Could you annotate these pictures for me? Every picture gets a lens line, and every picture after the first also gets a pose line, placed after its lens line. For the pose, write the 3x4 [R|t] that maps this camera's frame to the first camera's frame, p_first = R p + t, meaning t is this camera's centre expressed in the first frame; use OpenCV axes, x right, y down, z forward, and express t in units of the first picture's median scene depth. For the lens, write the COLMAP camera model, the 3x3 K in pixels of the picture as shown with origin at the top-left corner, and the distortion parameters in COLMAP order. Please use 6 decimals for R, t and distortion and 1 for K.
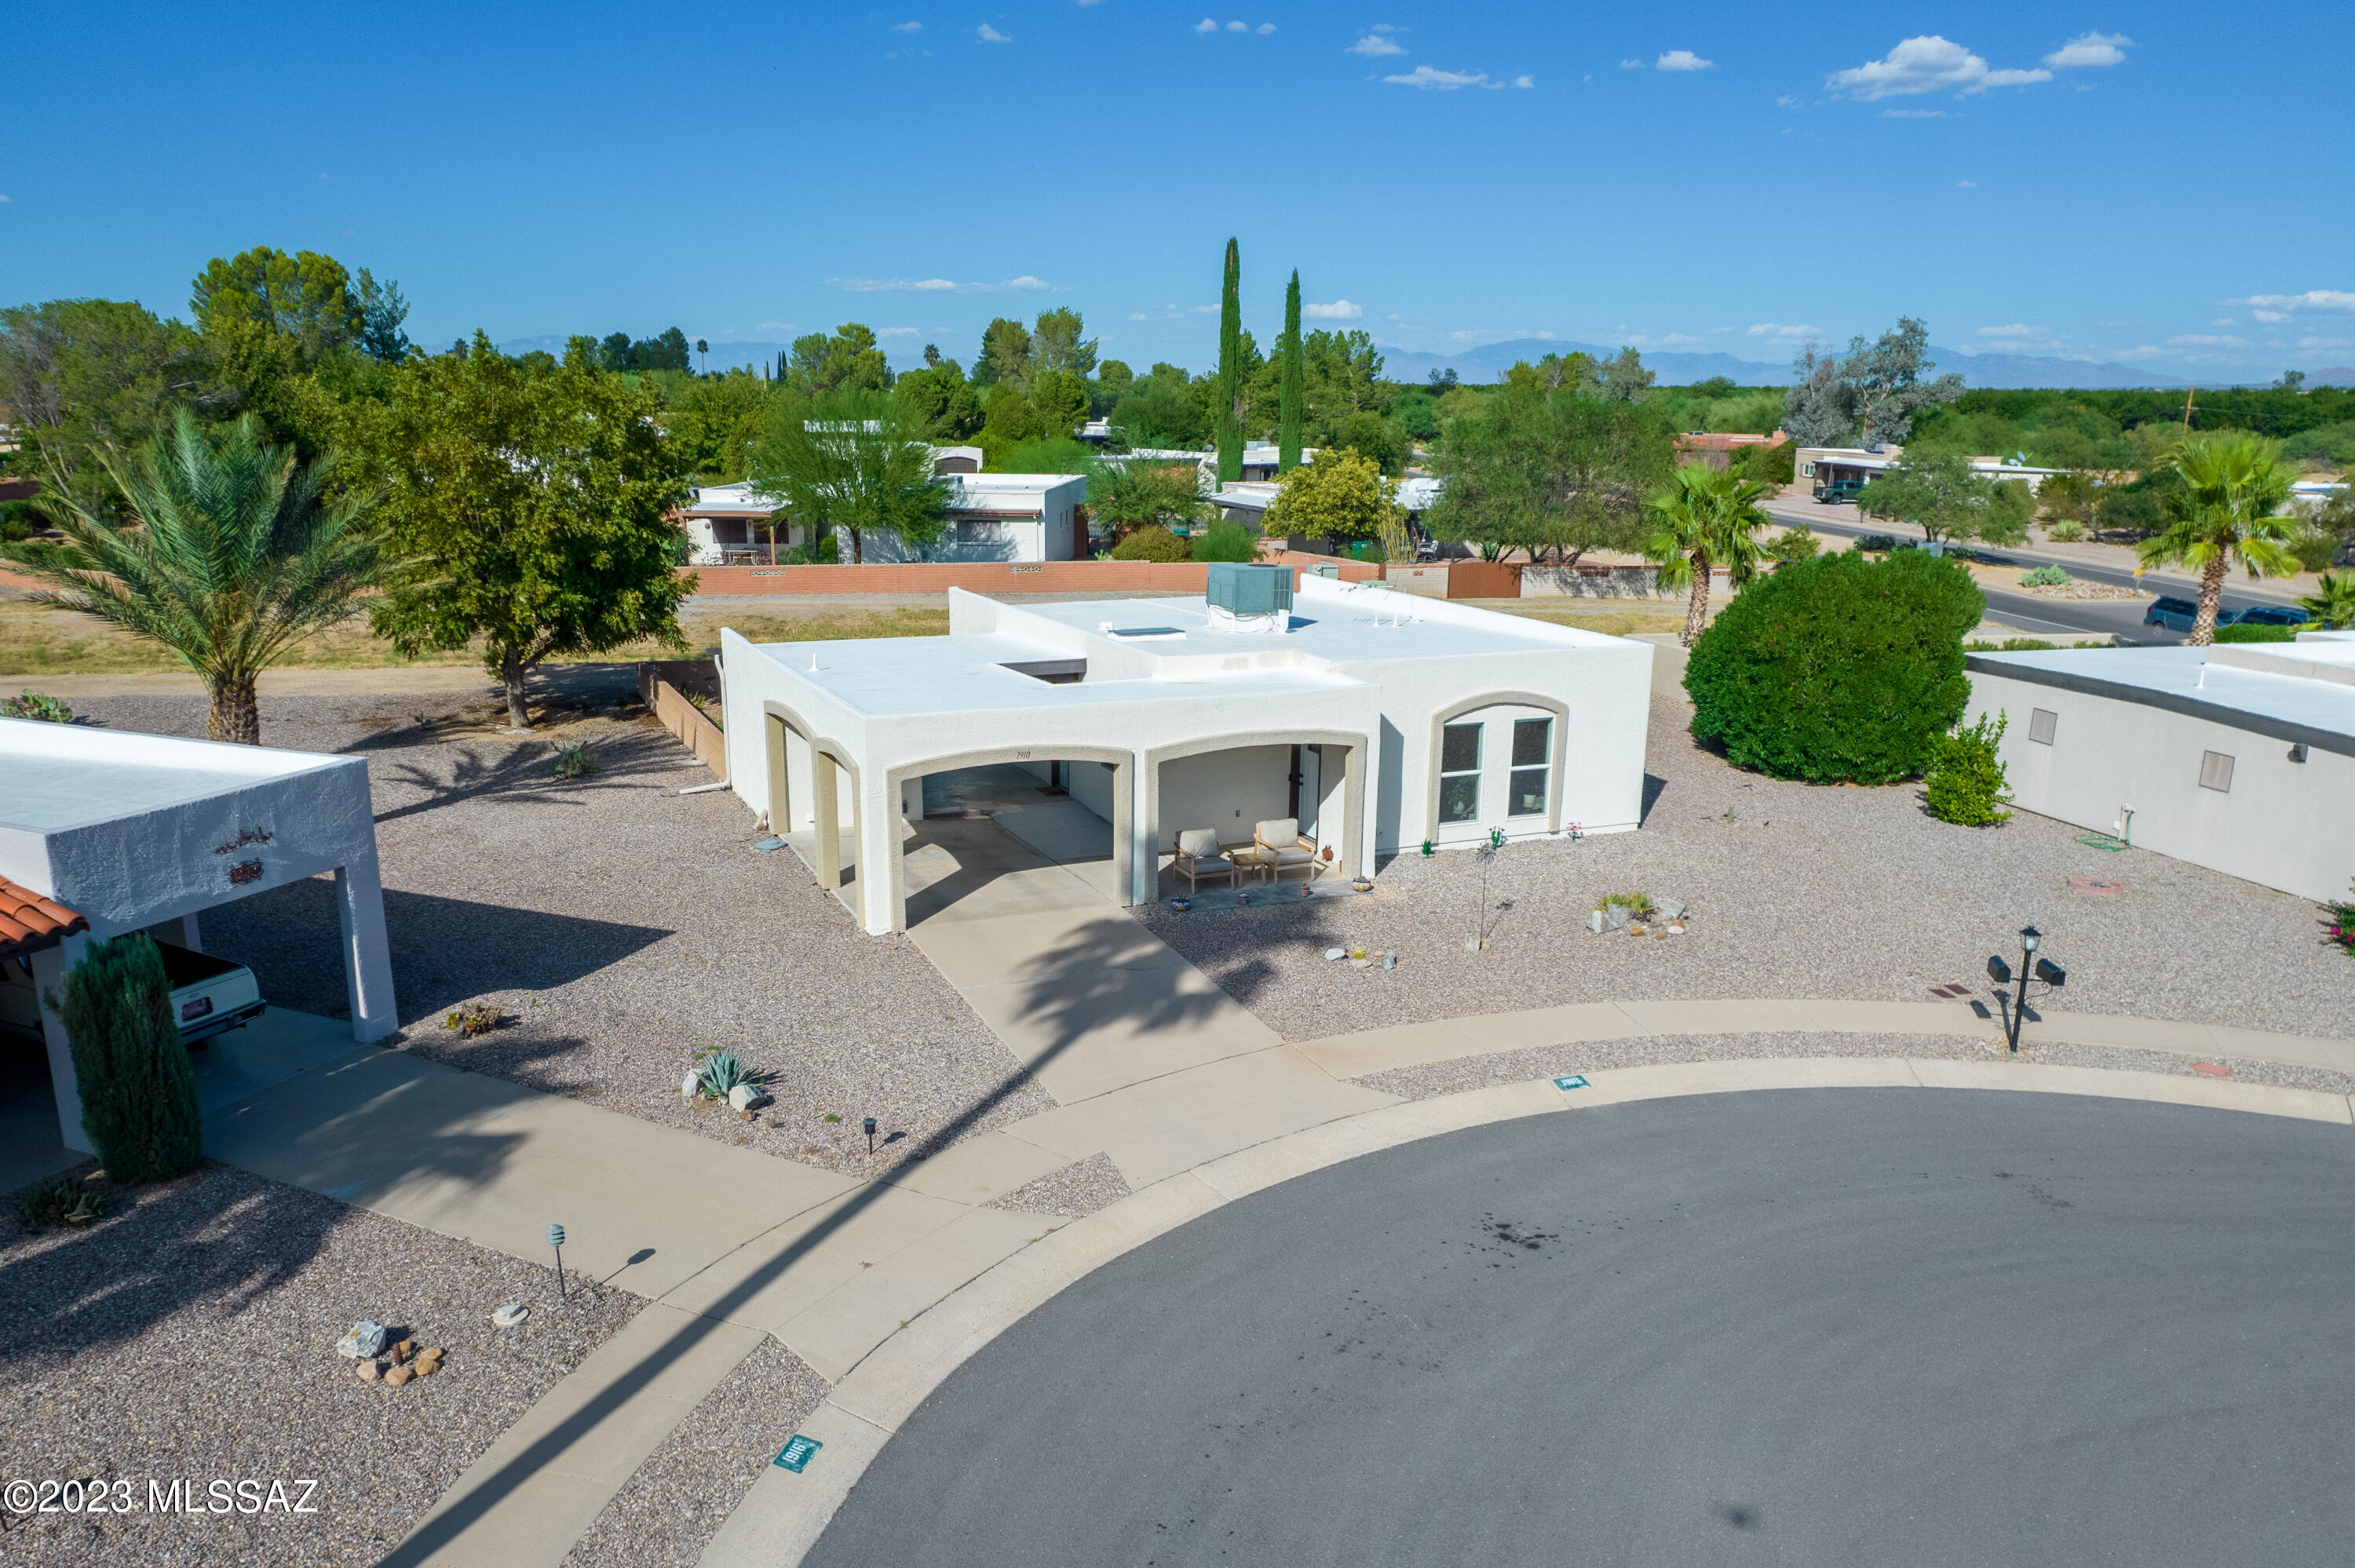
lens RADIAL K [[1766.0, 0, 1156.9], [0, 1766.0, 932.6], [0, 0, 1]] dist [-0.068636, 0.049192]
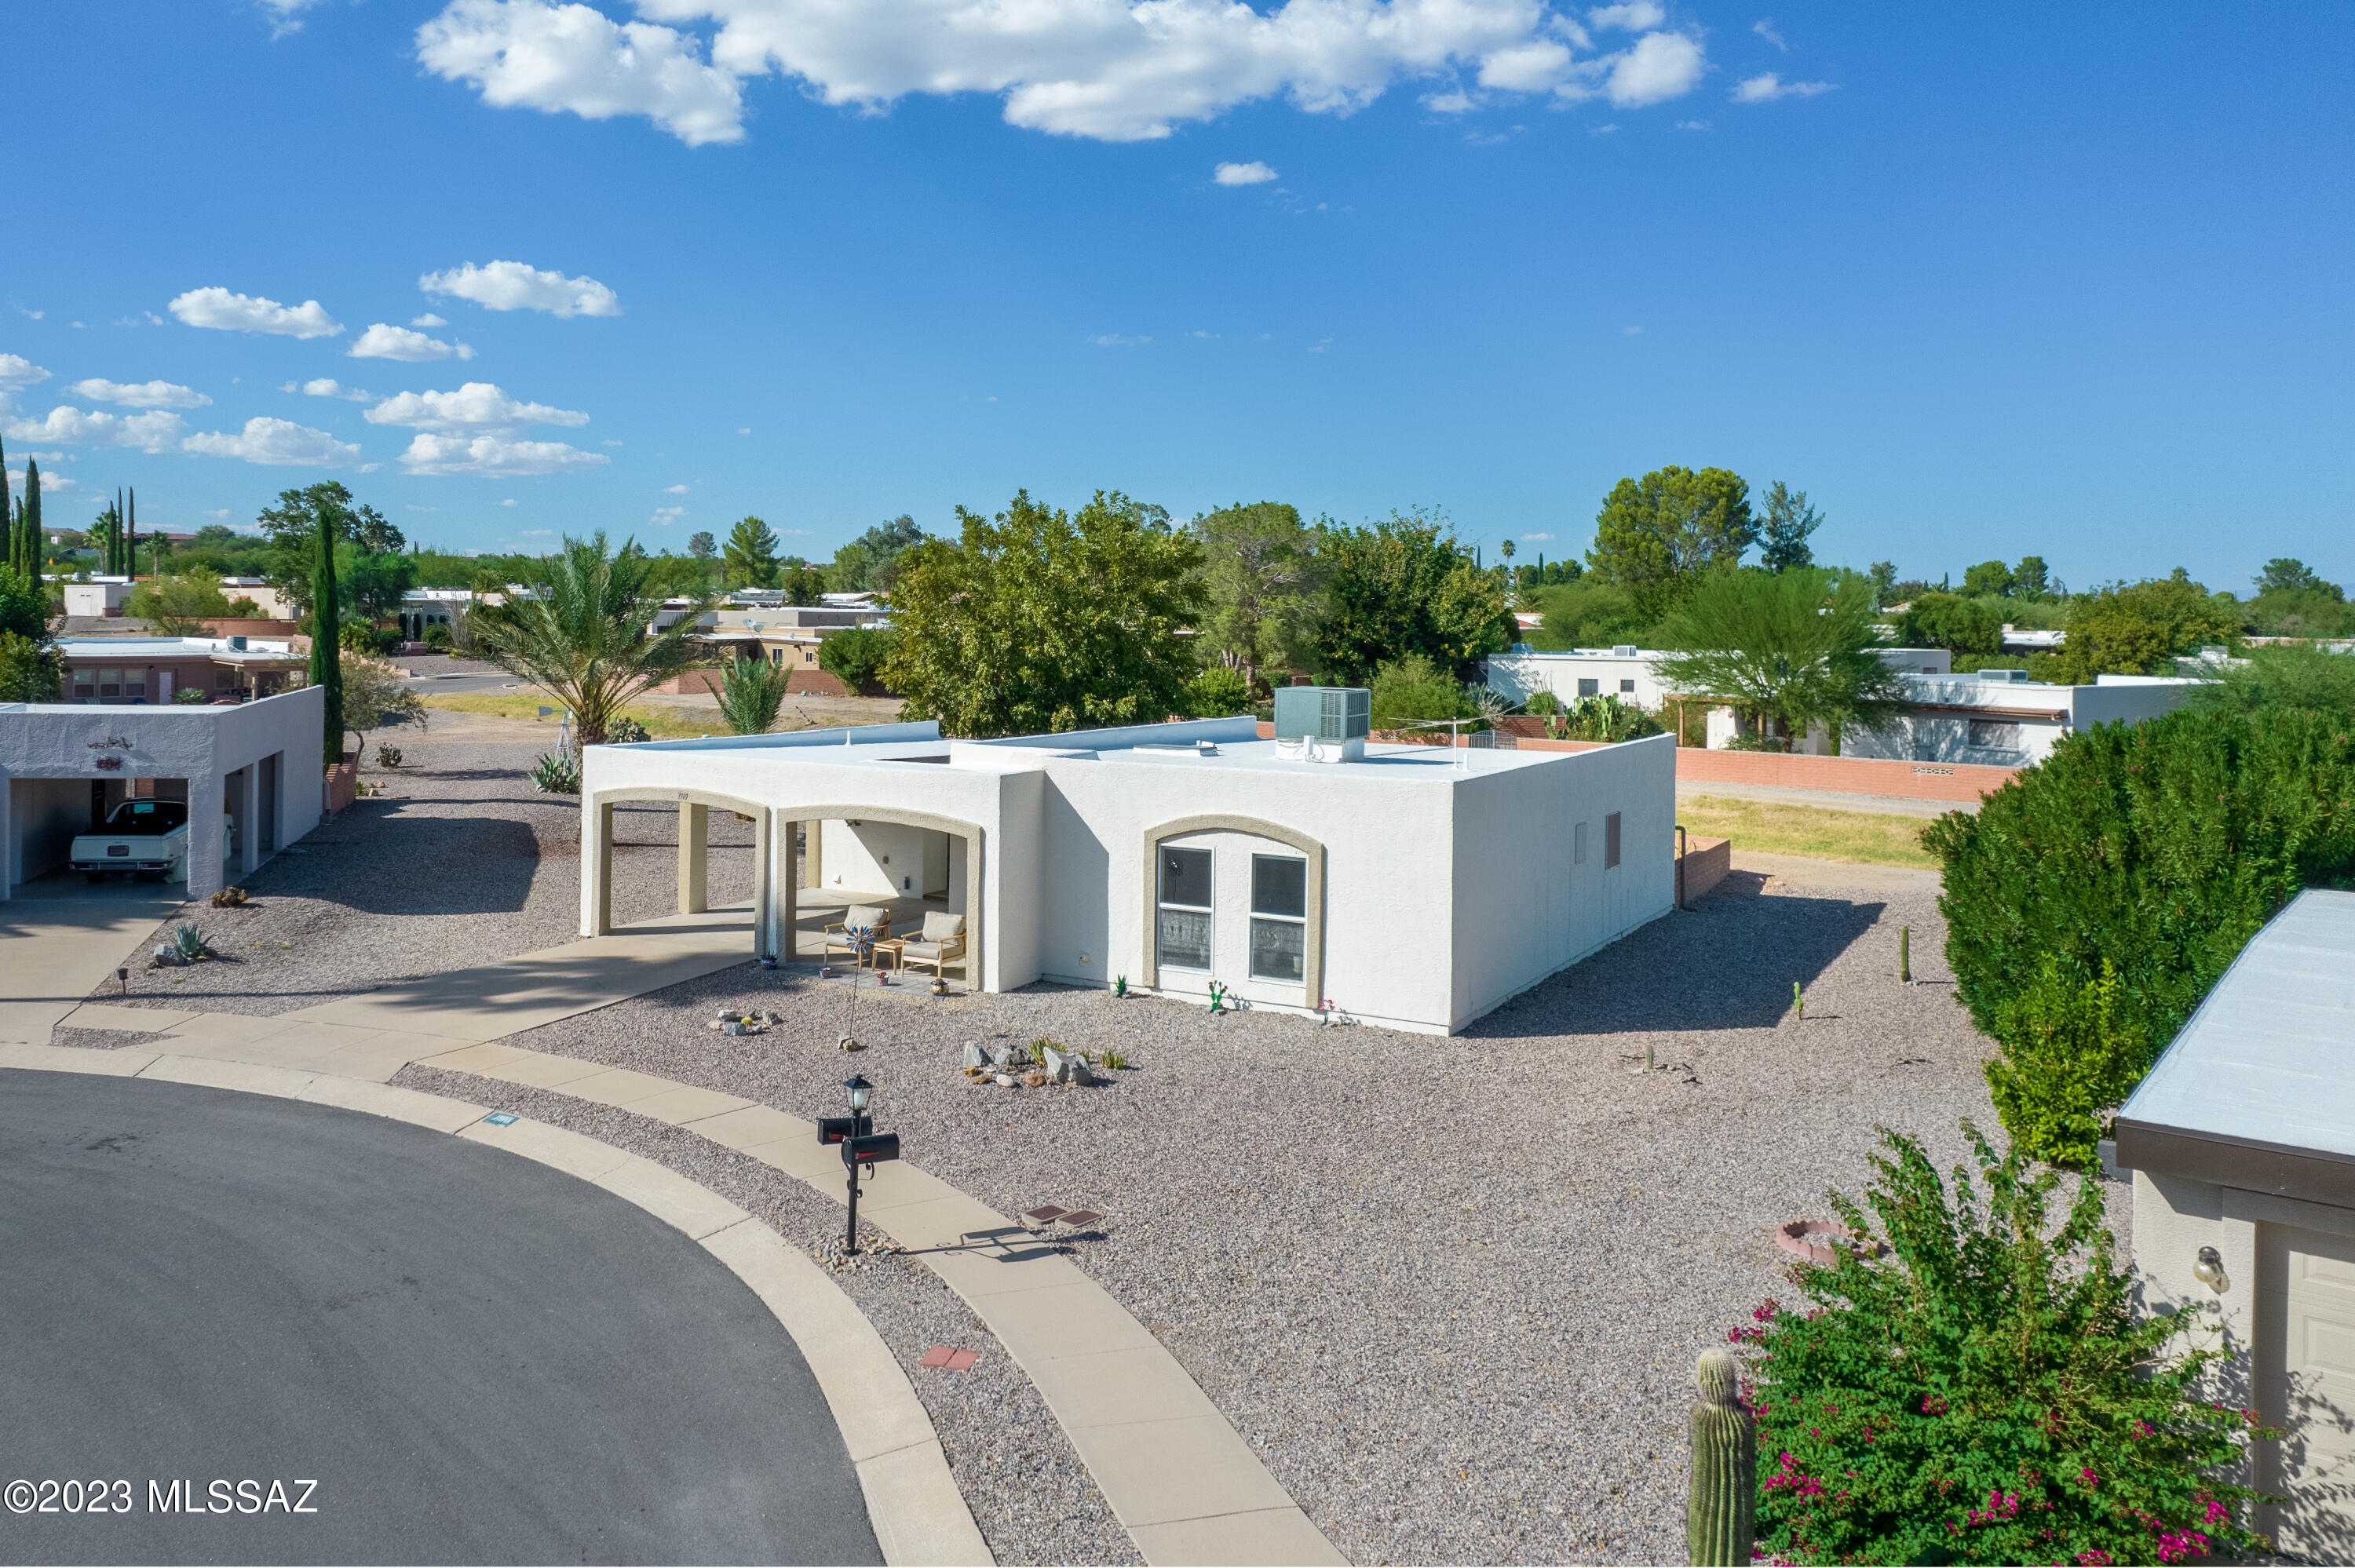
lens RADIAL K [[1876.2, 0, 1003.2], [0, 1876.2, 607.2], [0, 0, 1]] dist [-0.068876, 0.054184]
pose [[0.564043, -0.003730, -0.825737, 0.838241], [-0.251034, 0.951885, -0.175776, -0.047752], [0.786662, 0.306434, 0.535968, 0.406276]]
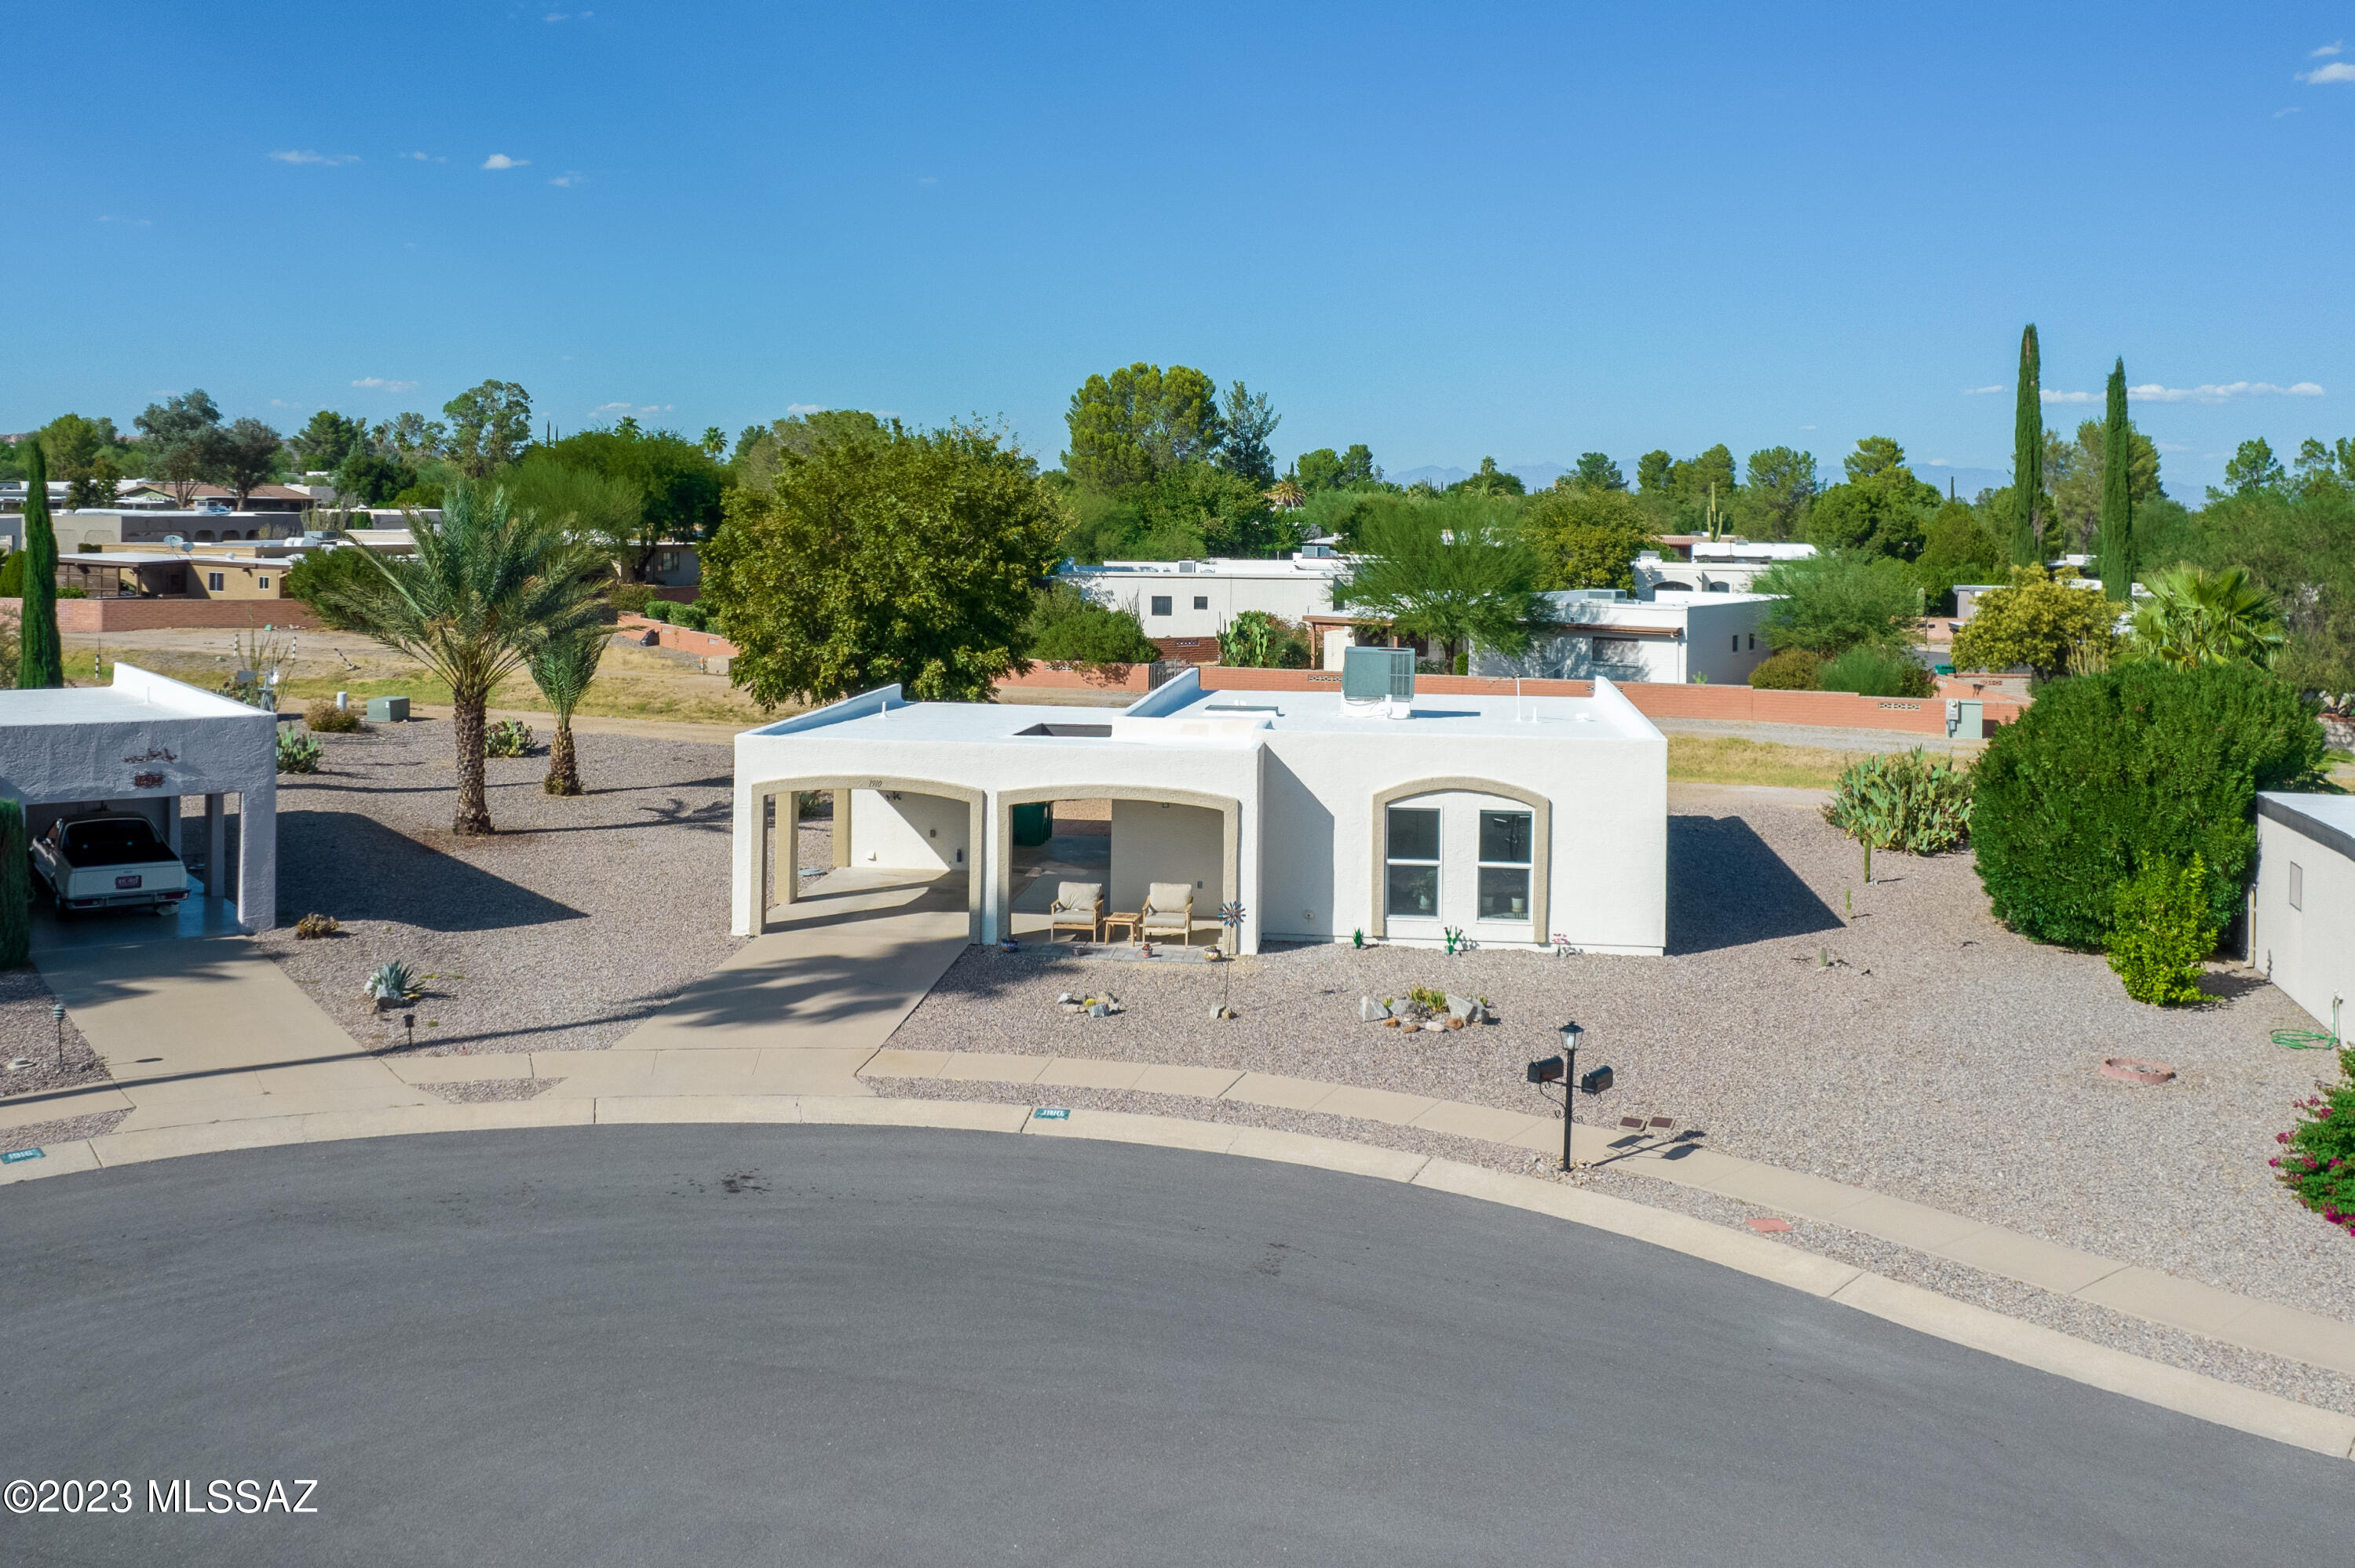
lens RADIAL K [[2174.9, 0, 1165.8], [0, 2174.9, 492.0], [0, 0, 1]] dist [-0.052633, 0.013243]
pose [[0.860797, -0.001363, -0.508946, 0.625779], [-0.155270, 0.951620, -0.265162, 0.045071], [0.484684, 0.307275, 0.818940, -0.049154]]
